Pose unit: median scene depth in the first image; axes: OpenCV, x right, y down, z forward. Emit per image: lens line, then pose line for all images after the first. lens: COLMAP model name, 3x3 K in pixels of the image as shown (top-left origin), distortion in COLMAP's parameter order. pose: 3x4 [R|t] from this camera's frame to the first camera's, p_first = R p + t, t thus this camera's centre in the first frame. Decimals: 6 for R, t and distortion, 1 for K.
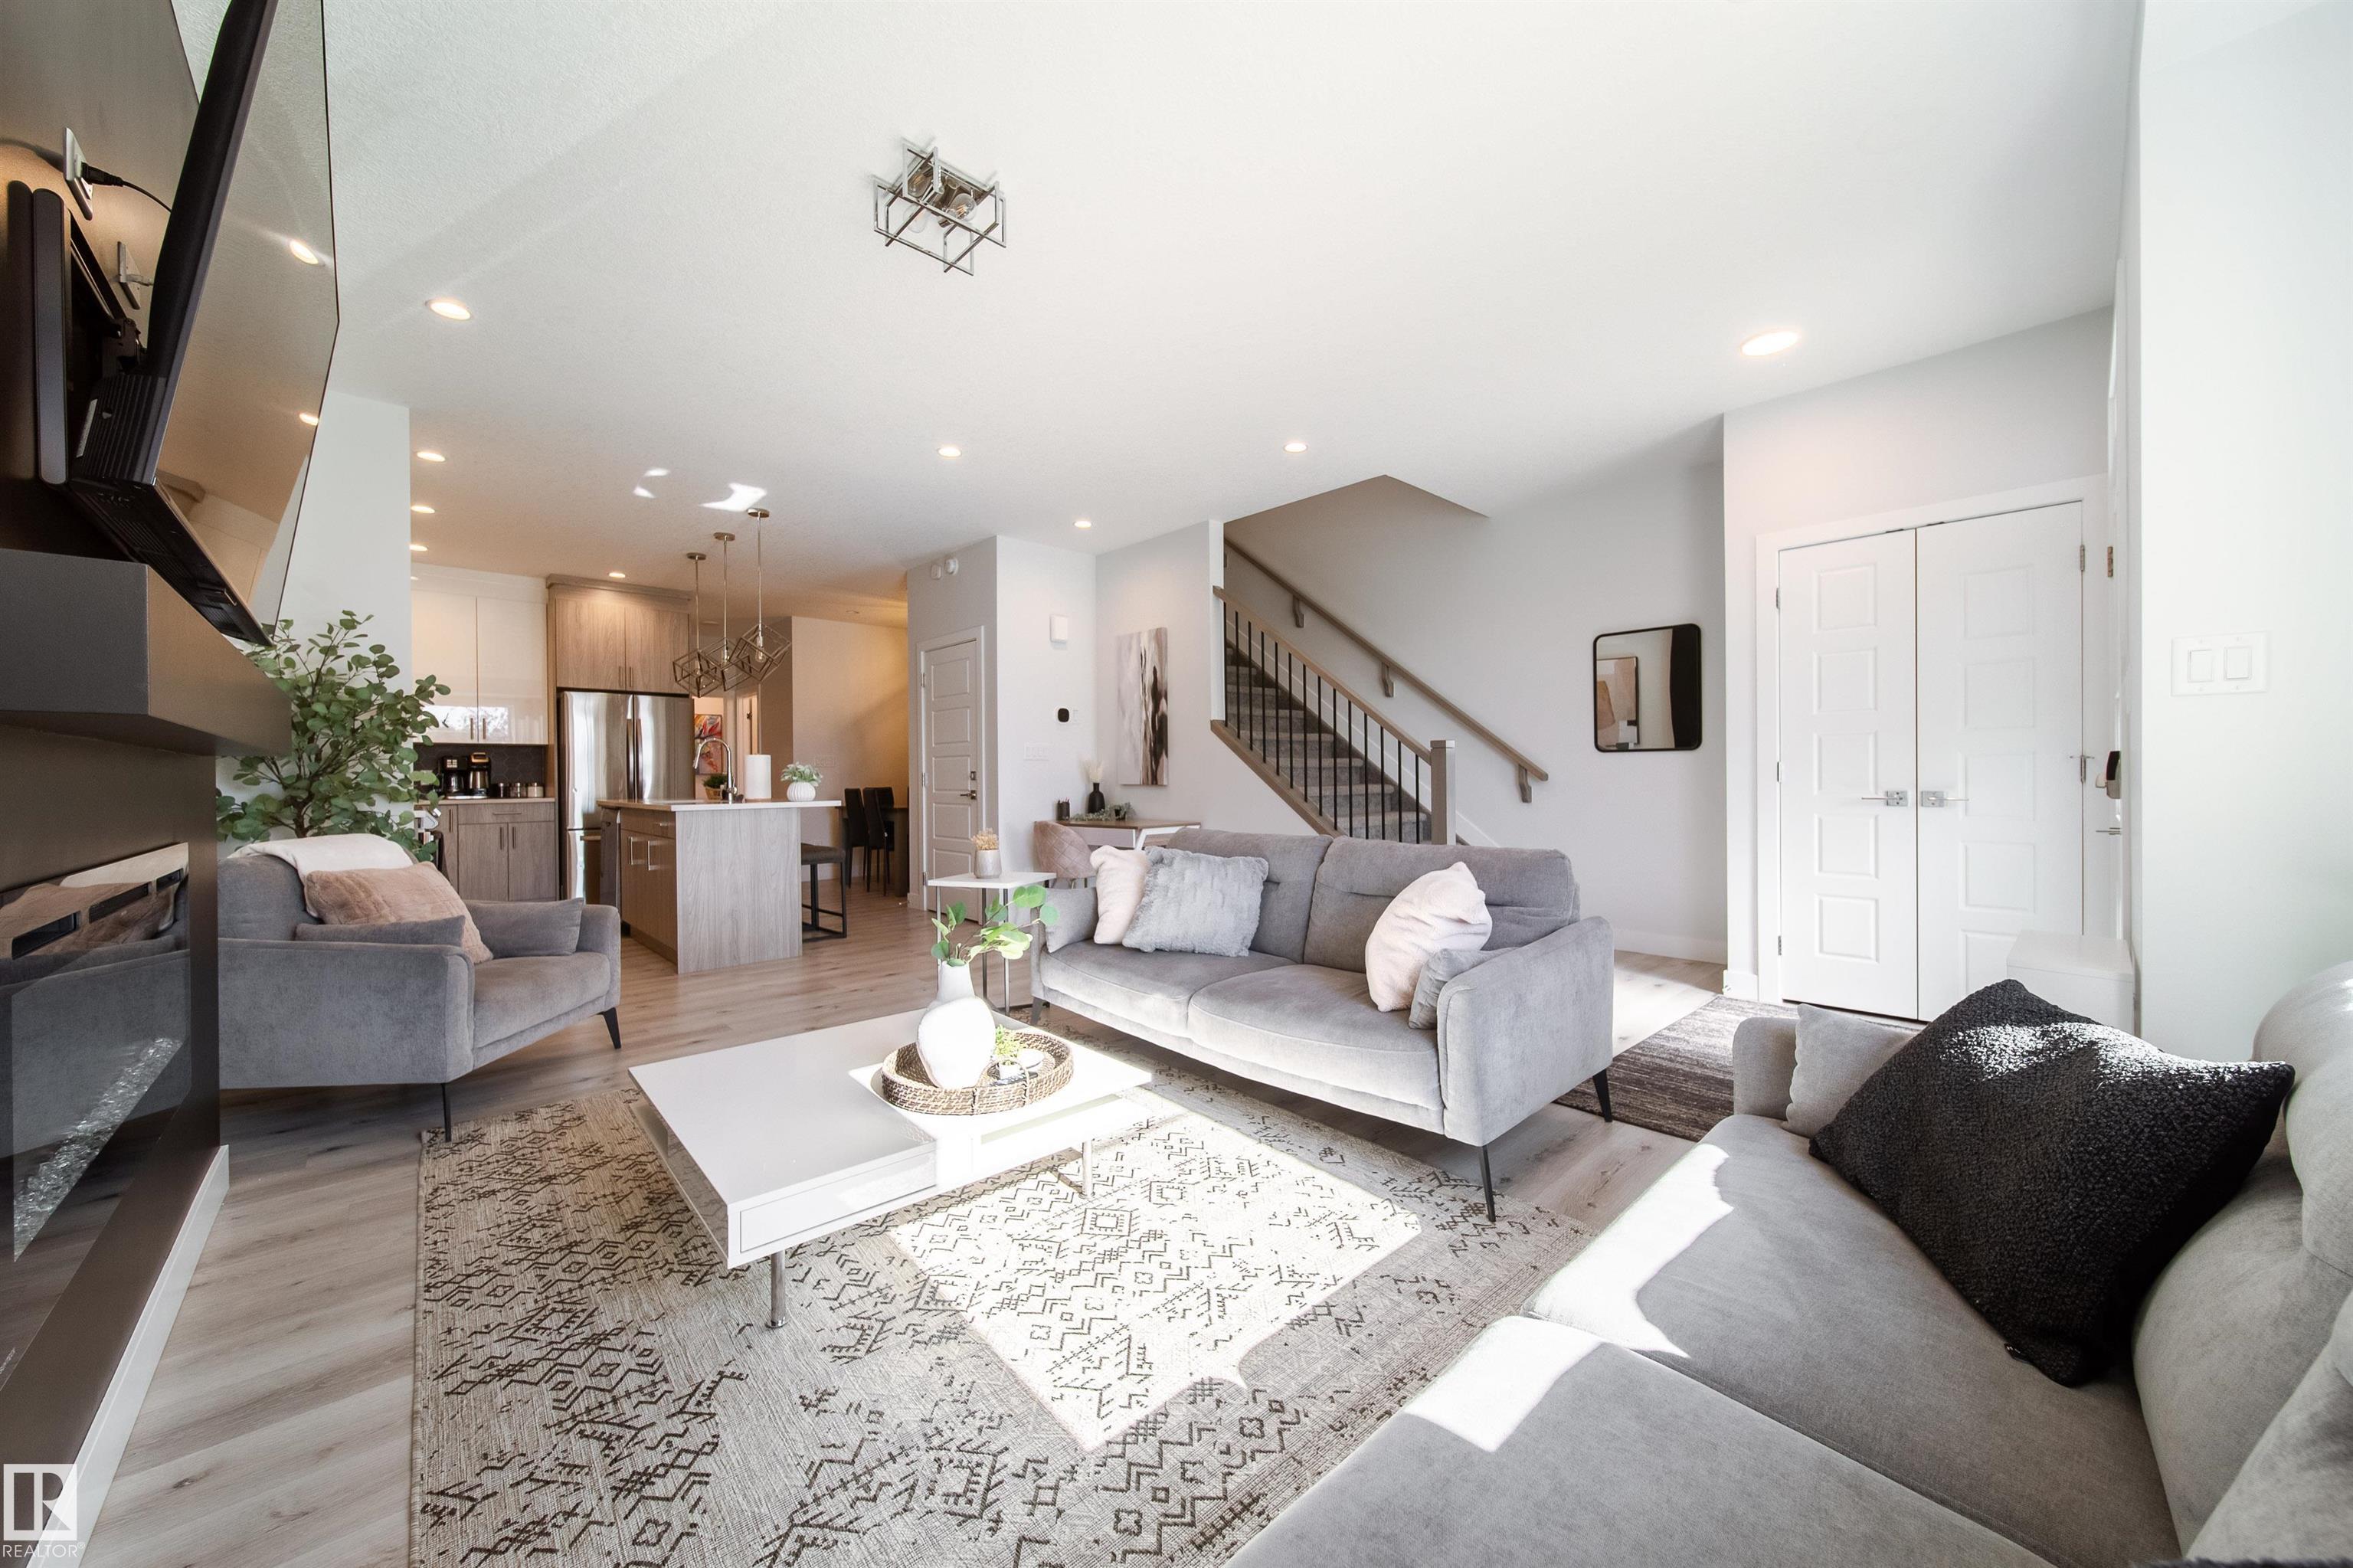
lens RADIAL K [[842.2, 0, 1175.6], [0, 842.2, 778.6], [0, 0, 1]] dist [0.006166, -0.000019]
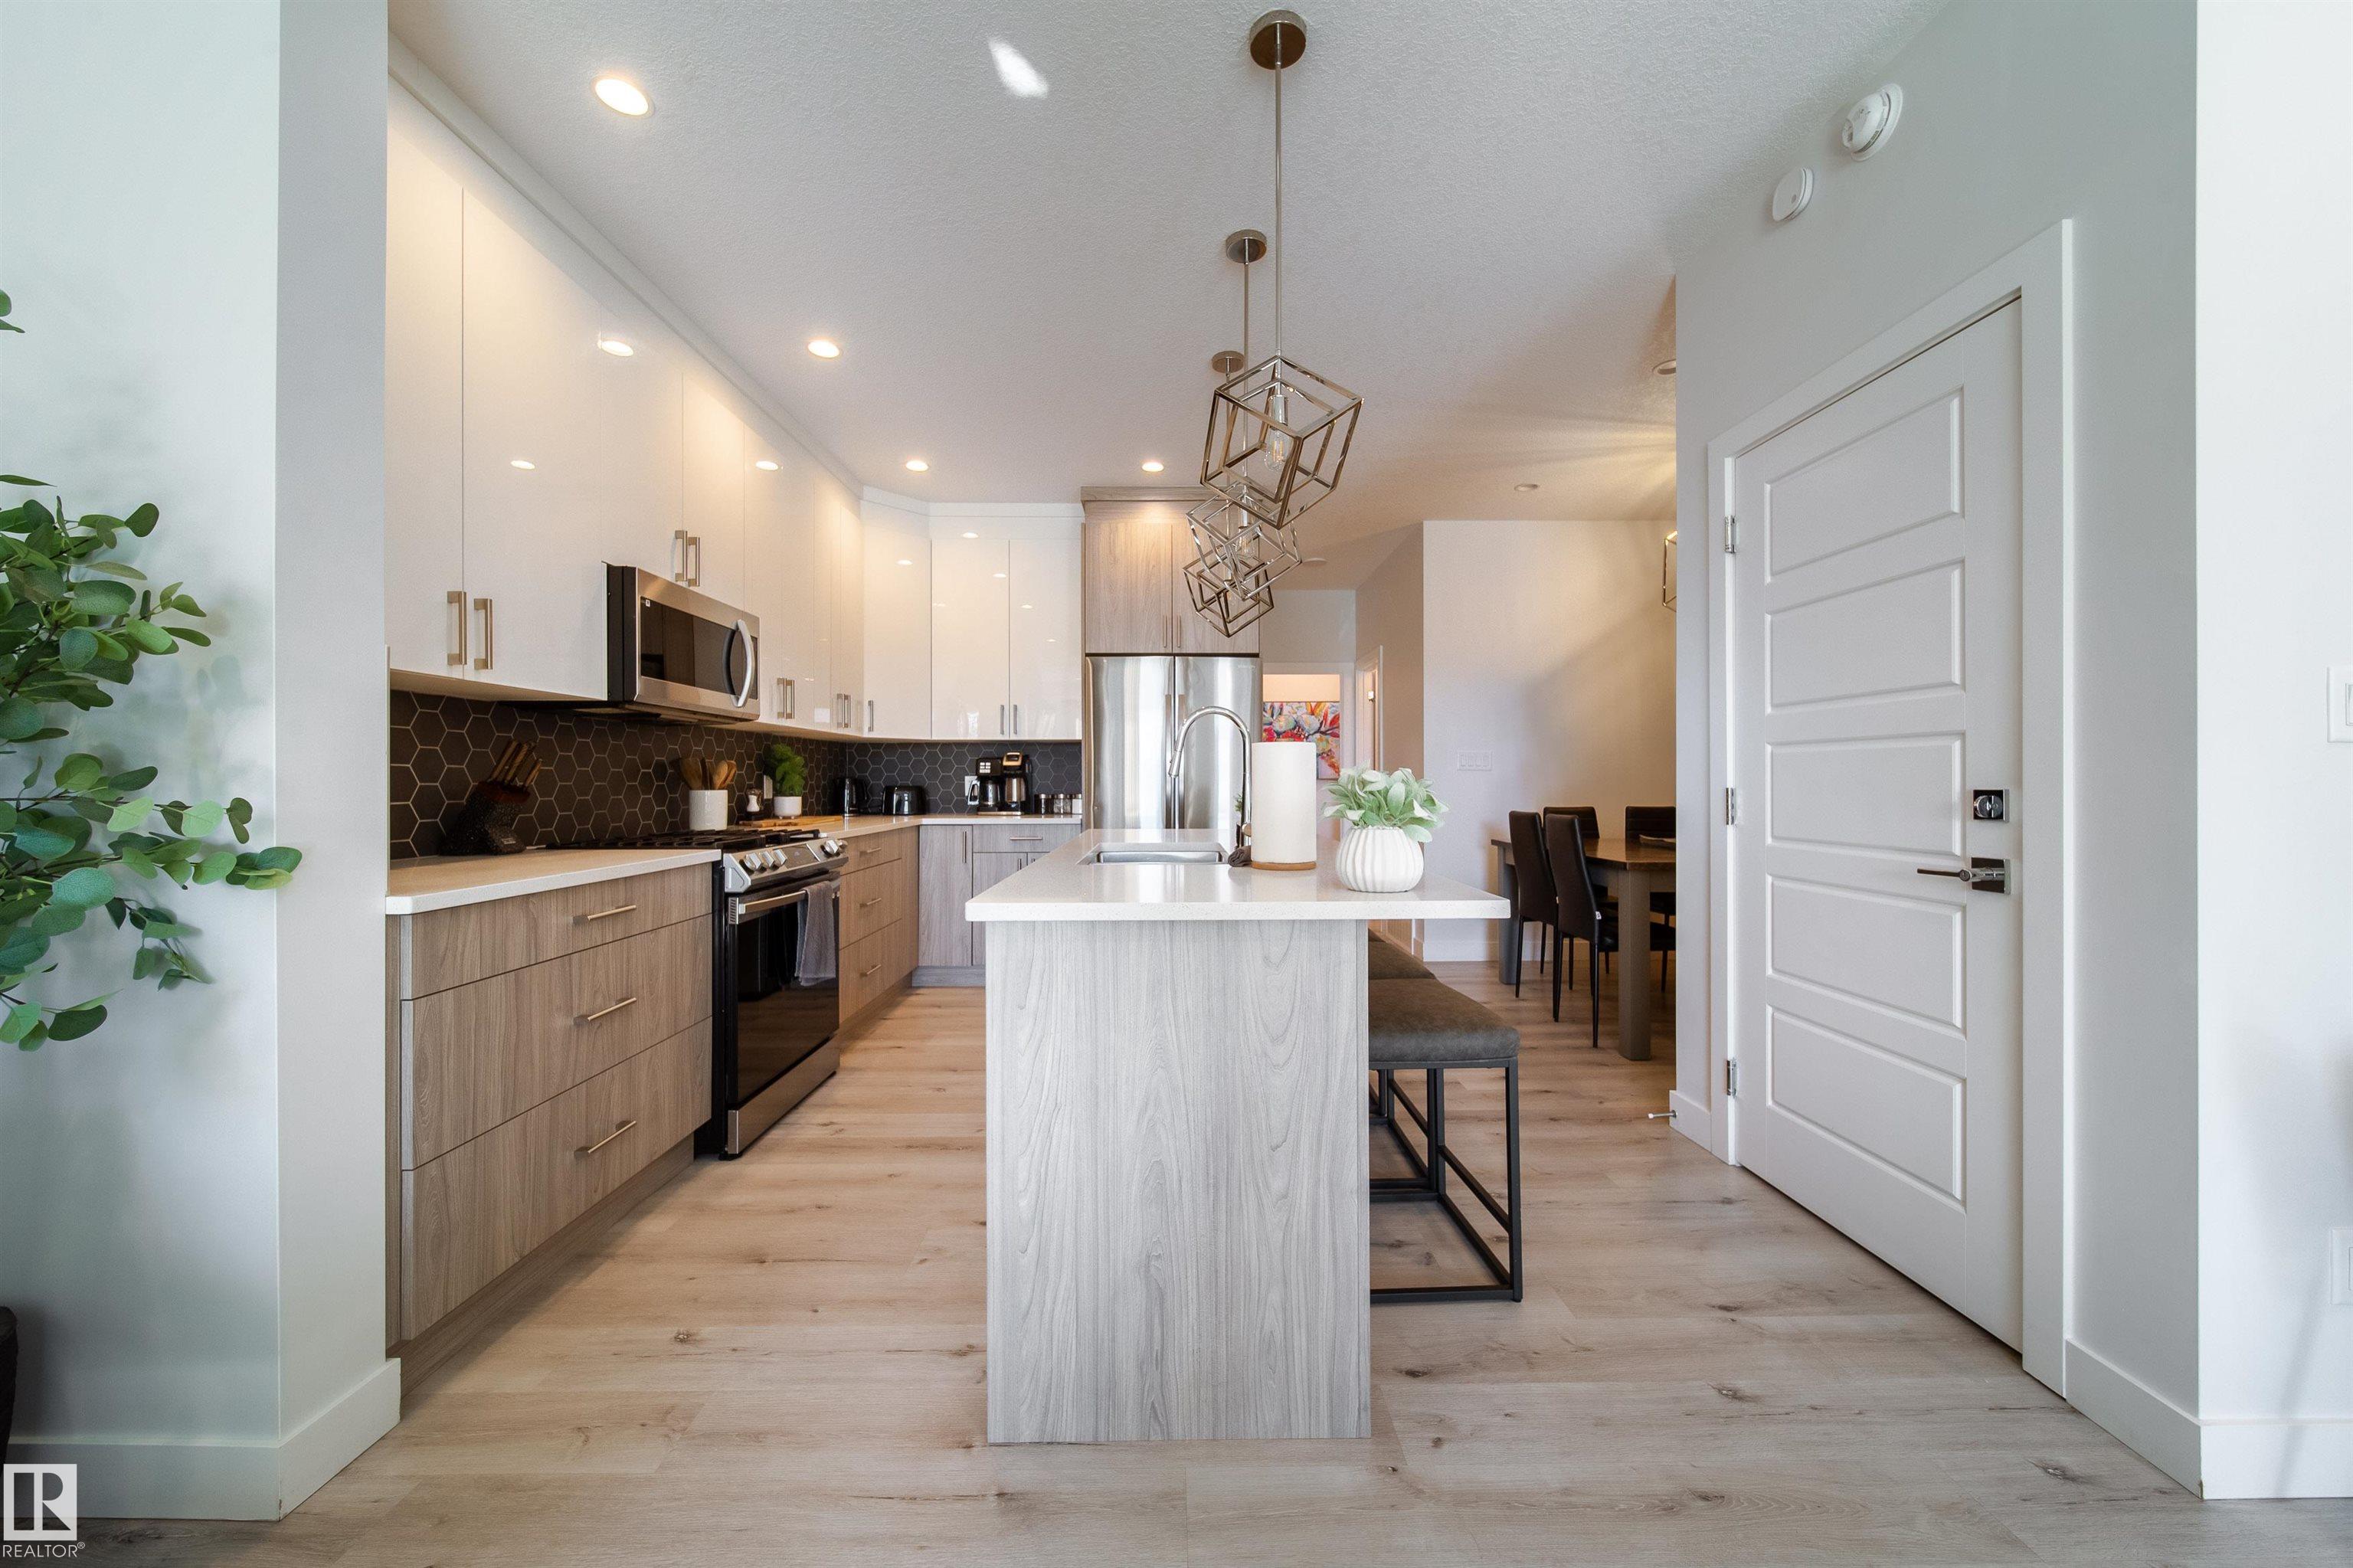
lens RADIAL K [[843.0, 0, 1176.8], [0, 843.0, 780.7], [0, 0, 1]] dist [0.002345, -0.000137]
pose [[0.735484, 0.007102, -0.677504, -0.230234], [-0.007270, 0.999970, 0.002590, -0.009780], [0.677503, 0.003021, 0.735514, 0.573208]]
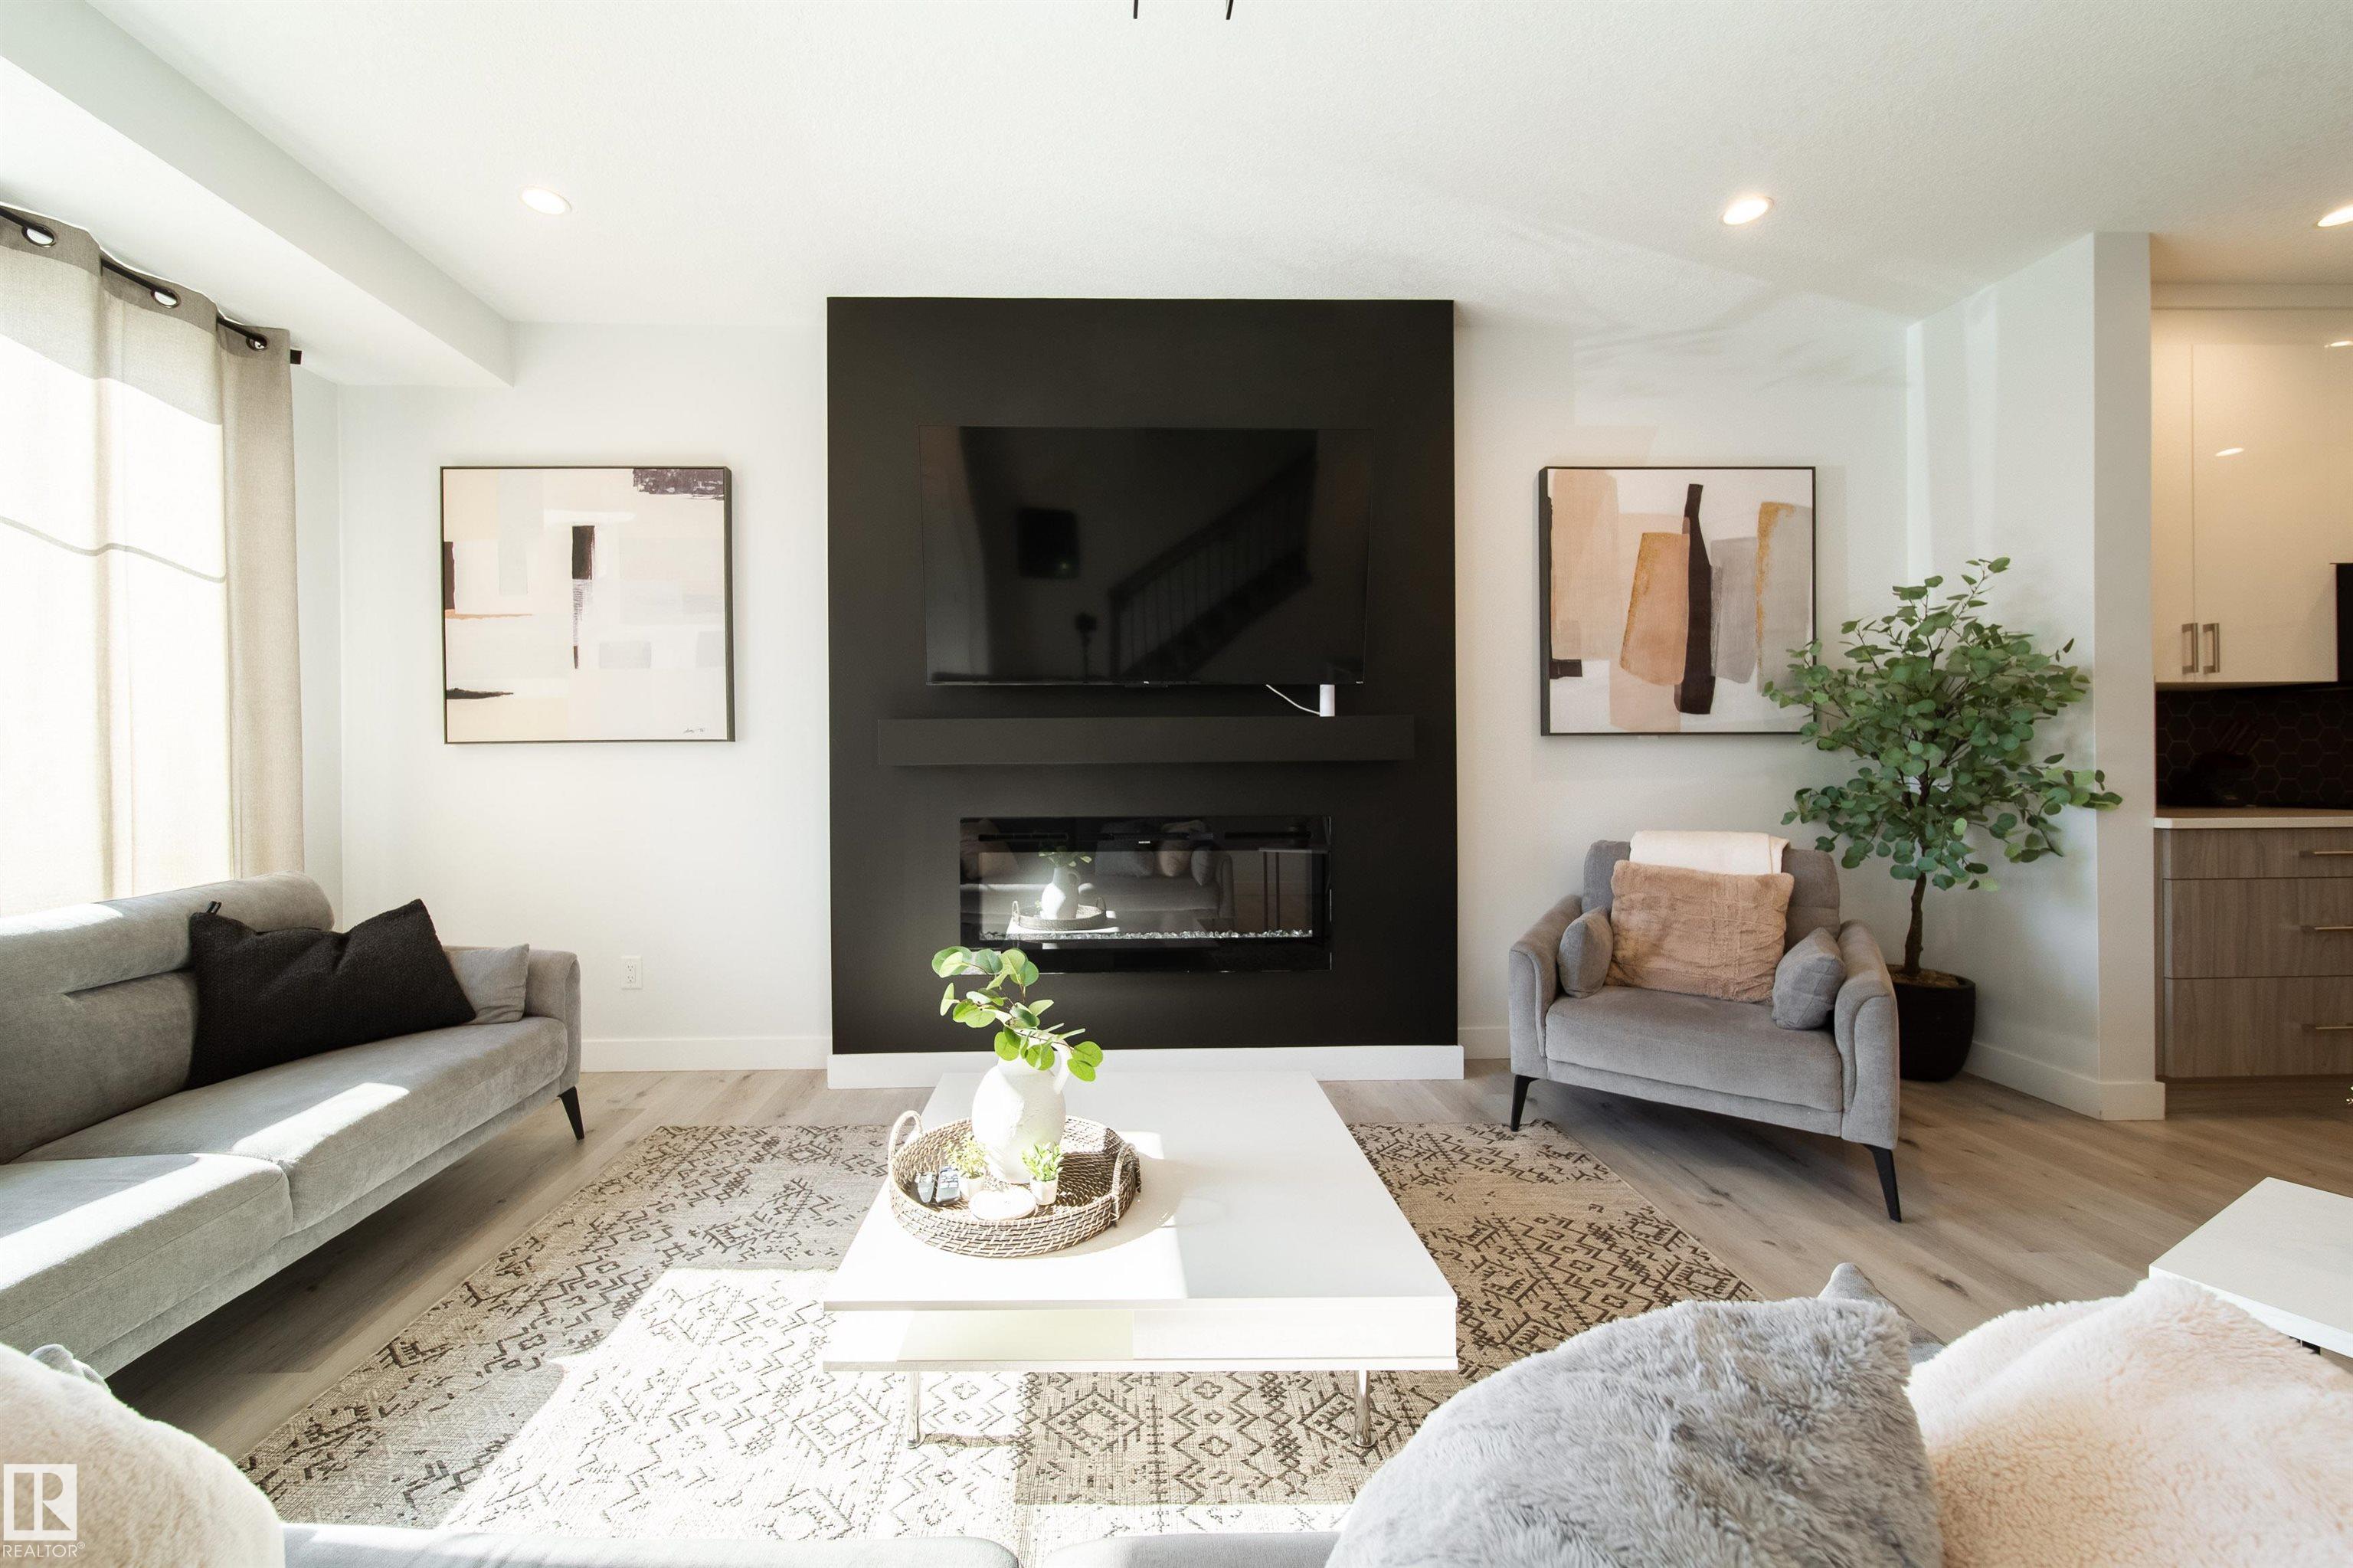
lens RADIAL K [[870.8, 0, 1101.4], [0, 870.8, 766.2], [0, 0, 1]] dist [0.001839, -0.000790]
pose [[-0.668087, 0.016671, -0.743897, 0.094518], [0.011983, 0.999860, 0.011645, -0.011684], [0.743987, -0.001135, -0.668193, 0.502297]]
